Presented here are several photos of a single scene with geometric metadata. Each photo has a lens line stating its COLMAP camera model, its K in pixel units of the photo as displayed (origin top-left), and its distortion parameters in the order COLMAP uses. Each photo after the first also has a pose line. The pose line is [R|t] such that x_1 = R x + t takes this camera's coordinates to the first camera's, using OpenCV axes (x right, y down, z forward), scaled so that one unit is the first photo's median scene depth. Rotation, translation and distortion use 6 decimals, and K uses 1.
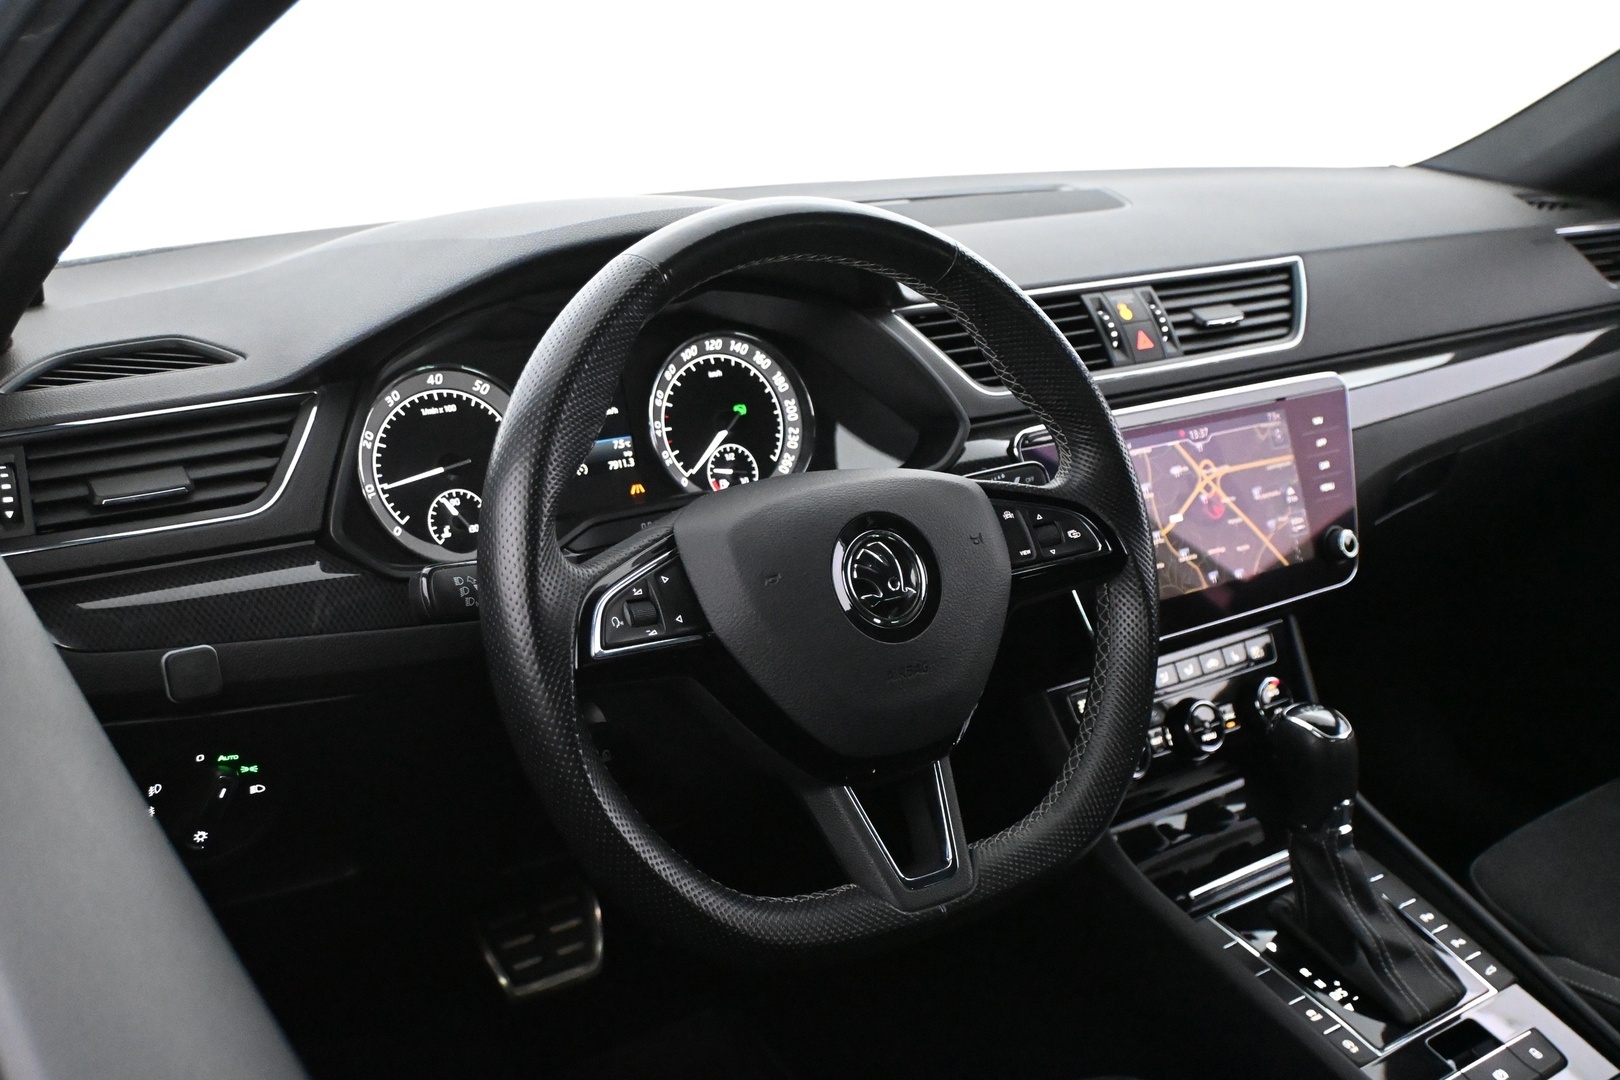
lens RADIAL K [[1682.8, 0, 810.0], [0, 1682.8, 540.0], [0, 0, 1]] dist [0.099283, 0.002179]
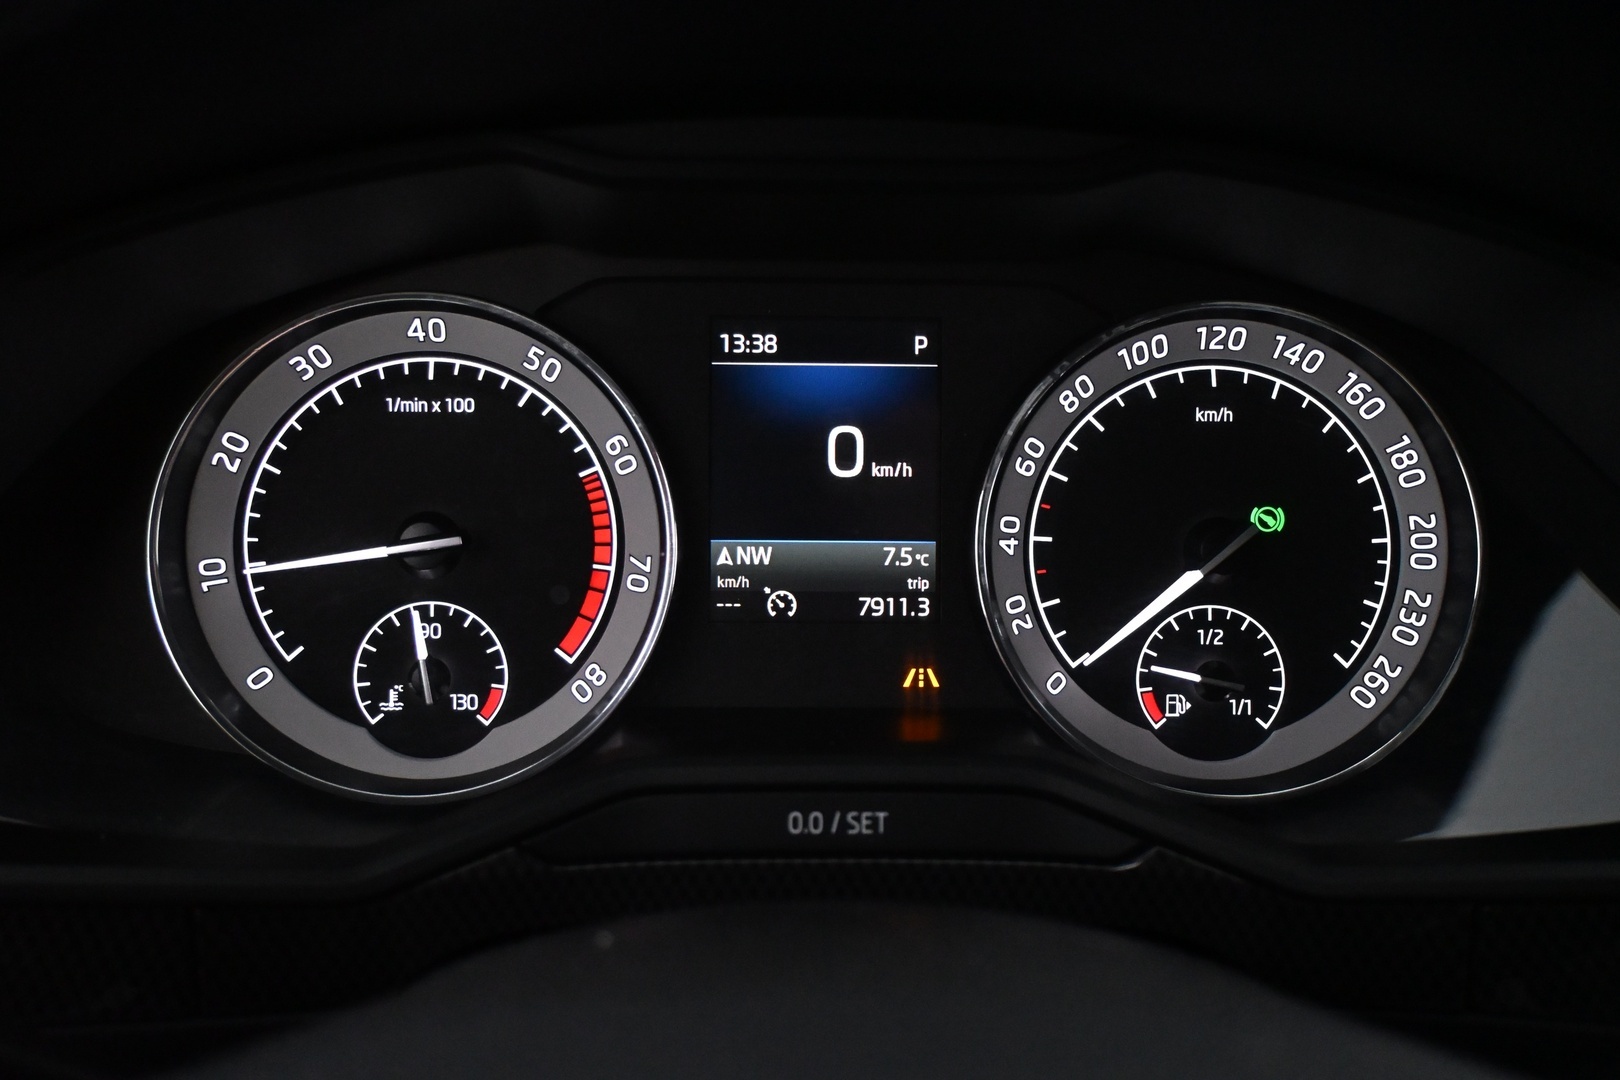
lens RADIAL K [[1489.9, 0, 810.0], [0, 1489.9, 540.0], [0, 0, 1]] dist [-0.013091, -0.004743]
pose [[0.833709, 0.199956, -0.514730, 0.045473], [-0.179923, 0.979634, 0.089135, -0.085387], [0.522070, 0.018299, 0.852706, 0.676451]]
